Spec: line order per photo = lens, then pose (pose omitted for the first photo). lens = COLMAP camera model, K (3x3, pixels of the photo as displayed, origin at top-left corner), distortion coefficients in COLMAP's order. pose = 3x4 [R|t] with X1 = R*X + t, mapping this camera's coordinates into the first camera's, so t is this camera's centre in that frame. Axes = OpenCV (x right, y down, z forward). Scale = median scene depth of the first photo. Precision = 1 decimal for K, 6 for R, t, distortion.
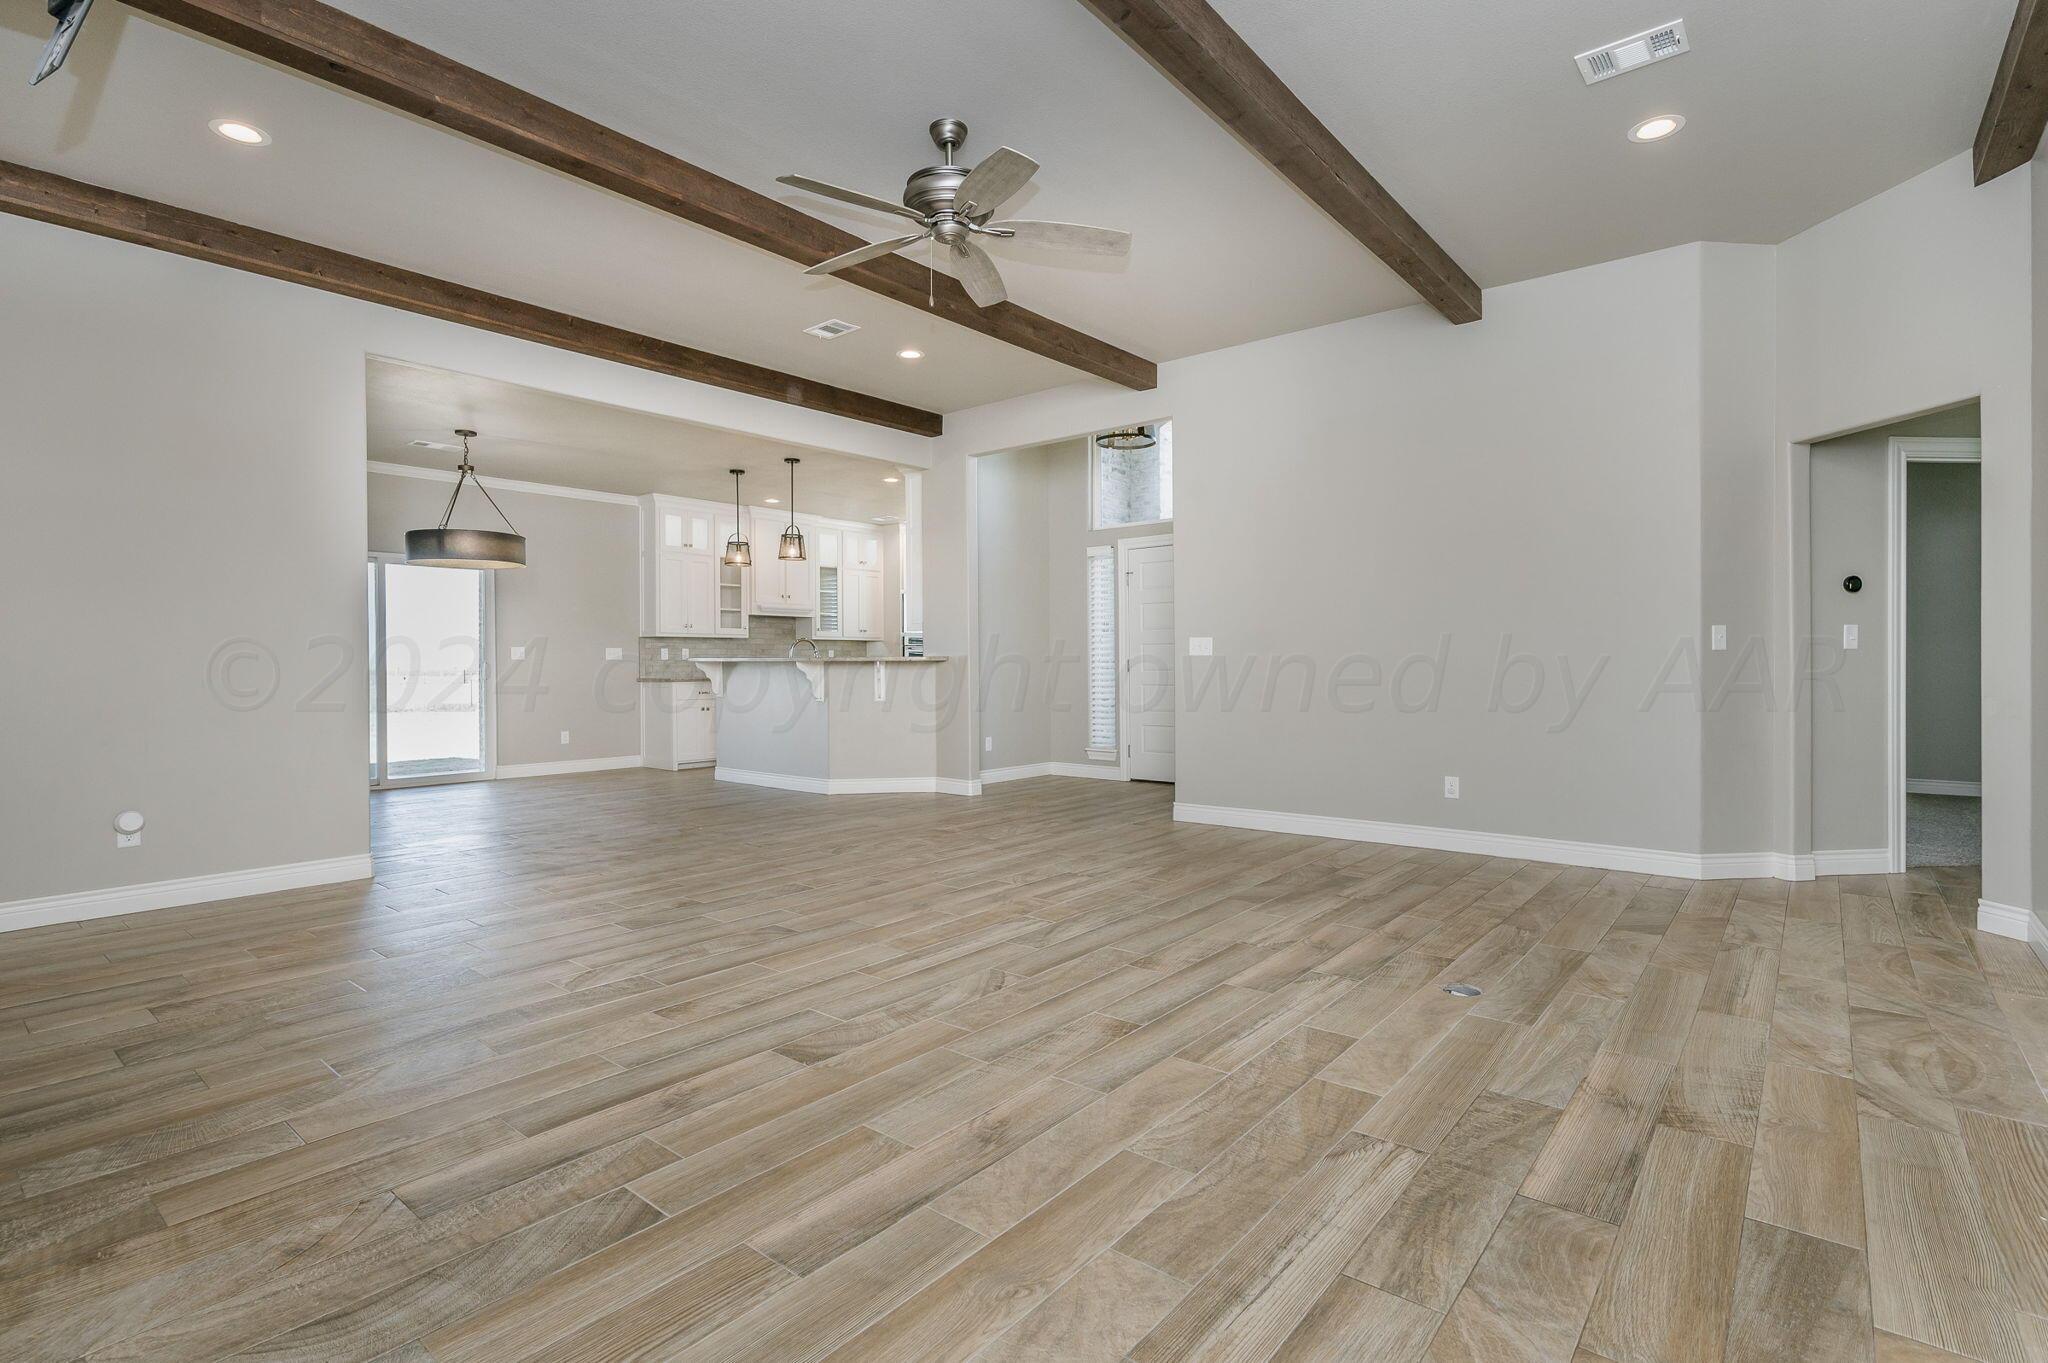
lens RADIAL K [[958.0, 0, 1024.4], [0, 958.0, 671.7], [0, 0, 1]] dist [-0.001260, 0.000147]
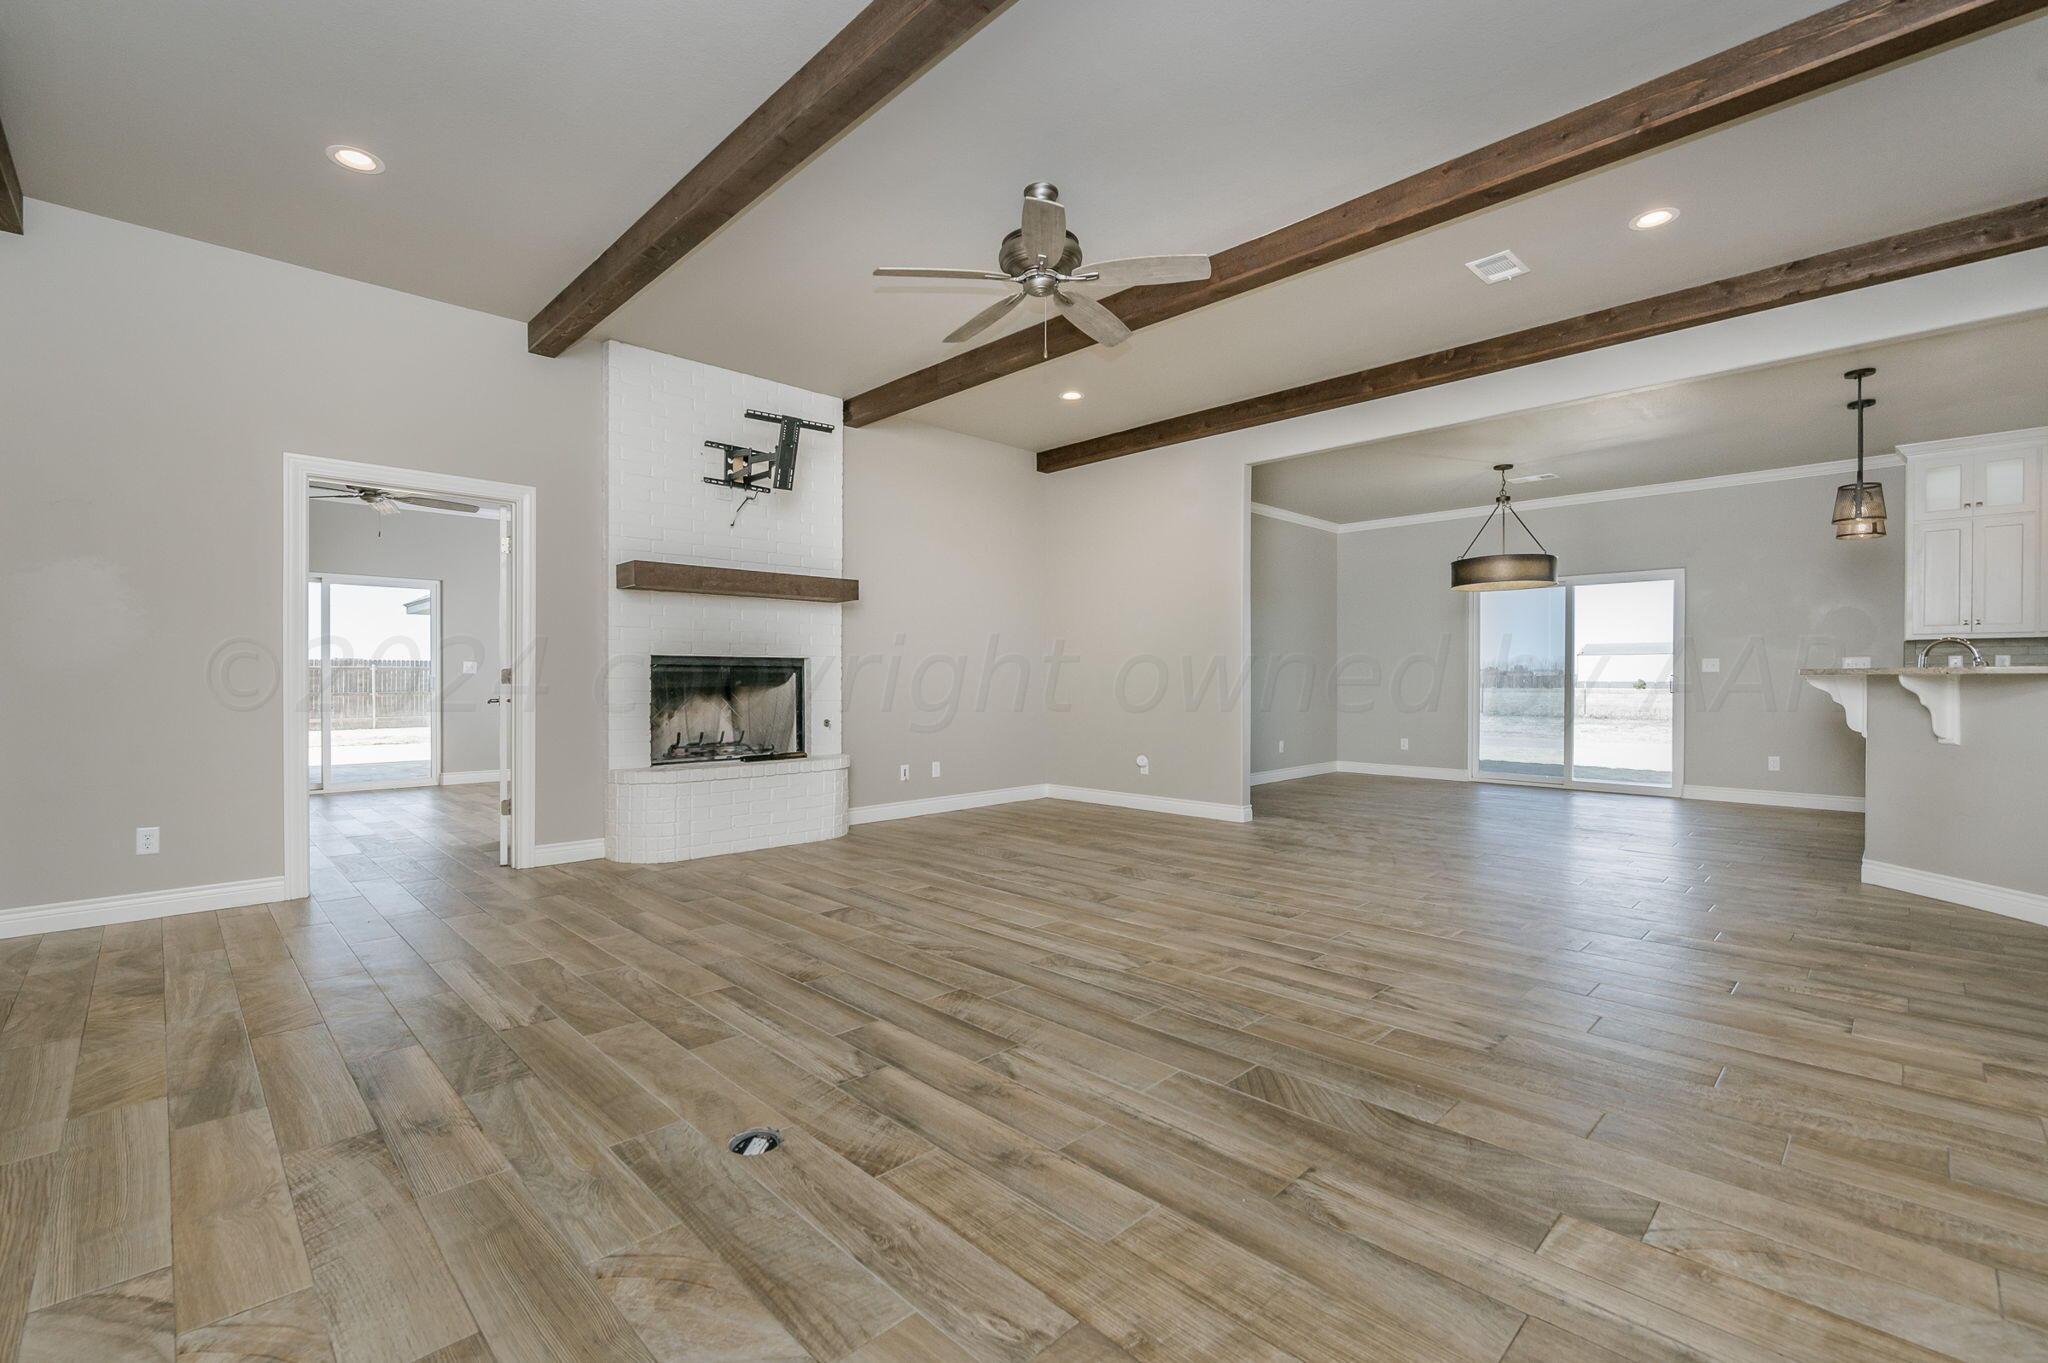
lens RADIAL K [[972.3, 0, 1120.5], [0, 972.3, 684.8], [0, 0, 1]] dist [-0.010445, 0.000949]
pose [[-0.088558, 0.009854, -0.996022, 1.211595], [-0.007439, 0.999917, 0.010554, -0.016079], [0.996043, 0.008344, -0.088477, 1.409614]]
